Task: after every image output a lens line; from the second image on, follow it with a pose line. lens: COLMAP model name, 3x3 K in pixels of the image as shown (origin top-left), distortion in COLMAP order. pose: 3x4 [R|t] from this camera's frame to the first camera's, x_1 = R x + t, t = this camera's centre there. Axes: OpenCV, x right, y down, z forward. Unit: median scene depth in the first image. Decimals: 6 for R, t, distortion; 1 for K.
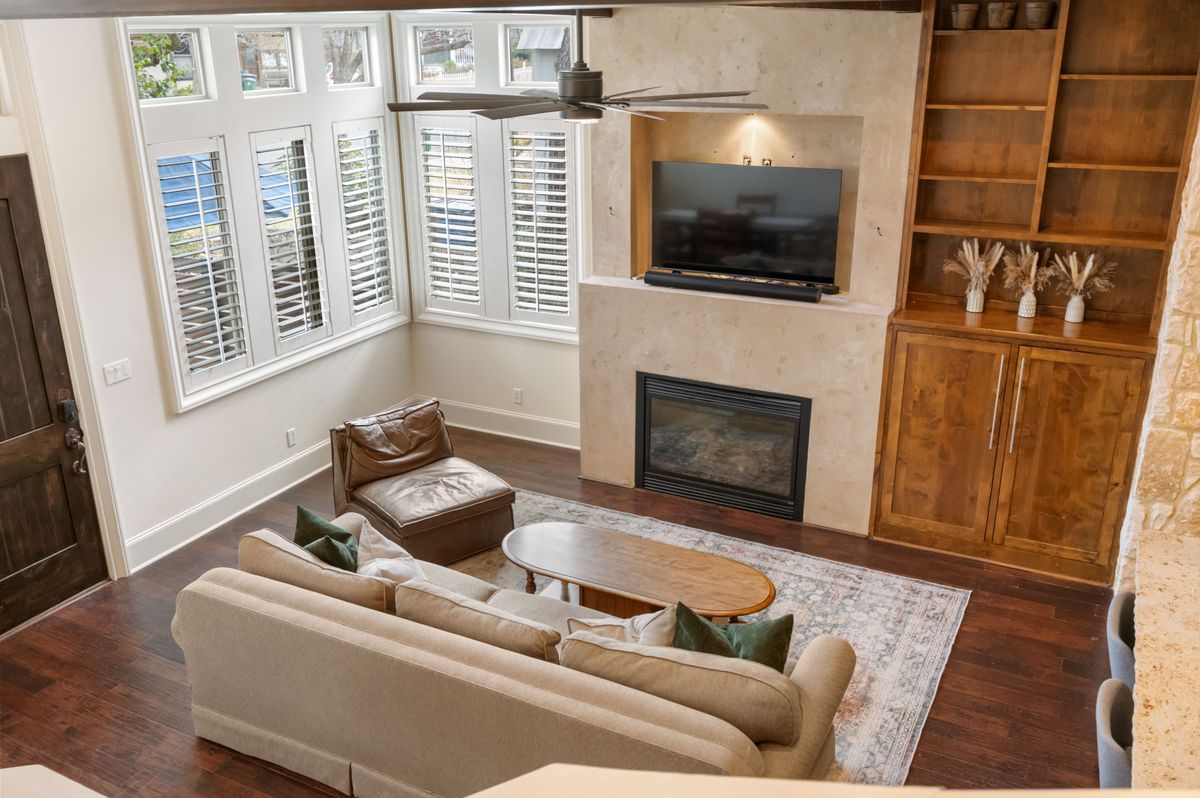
lens RADIAL K [[1002.7, 0, 607.3], [0, 1002.7, 400.1], [0, 0, 1]] dist [0.009749, -0.023819]
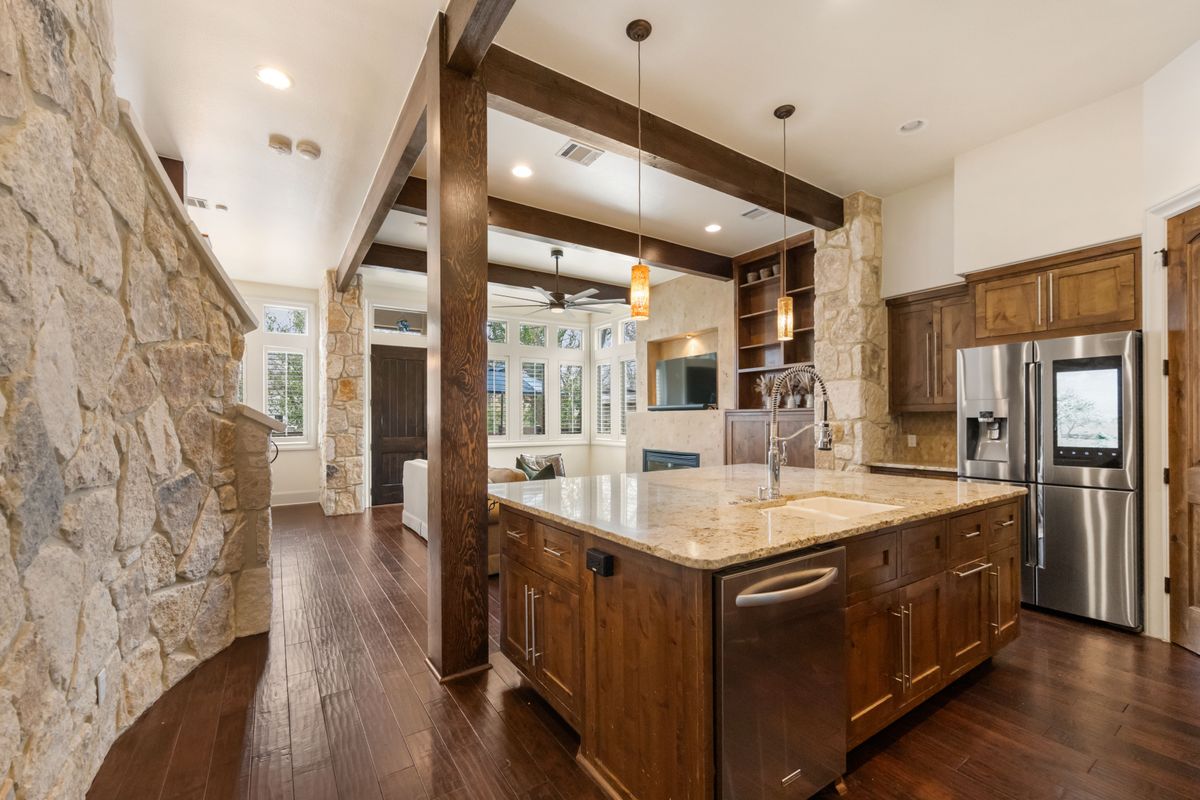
lens RADIAL K [[490.3, 0, 604.6], [0, 490.3, 417.7], [0, 0, 1]] dist [0.002536, -0.000127]
pose [[0.875817, 0.005289, -0.482615, 0.568792], [-0.170807, 0.938624, -0.299682, 0.293617], [0.451409, 0.344901, 0.822966, 0.029818]]
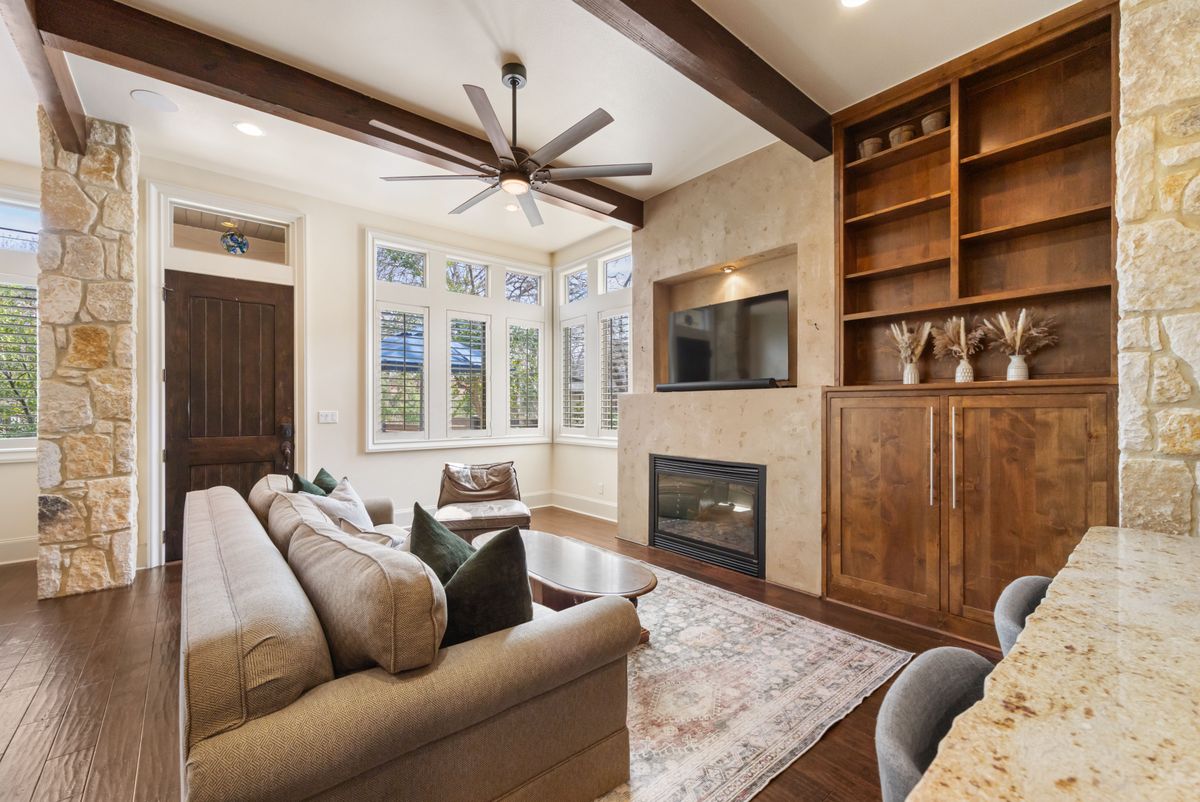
lens RADIAL K [[490.3, 0, 599.5], [0, 490.3, 408.3], [0, 0, 1]] dist [0.002536, -0.000127]
pose [[0.924353, 0.007206, -0.381471, 0.261518], [-0.136617, 0.939780, -0.313287, 0.156870], [0.356242, 0.341703, 0.869673, 0.422962]]
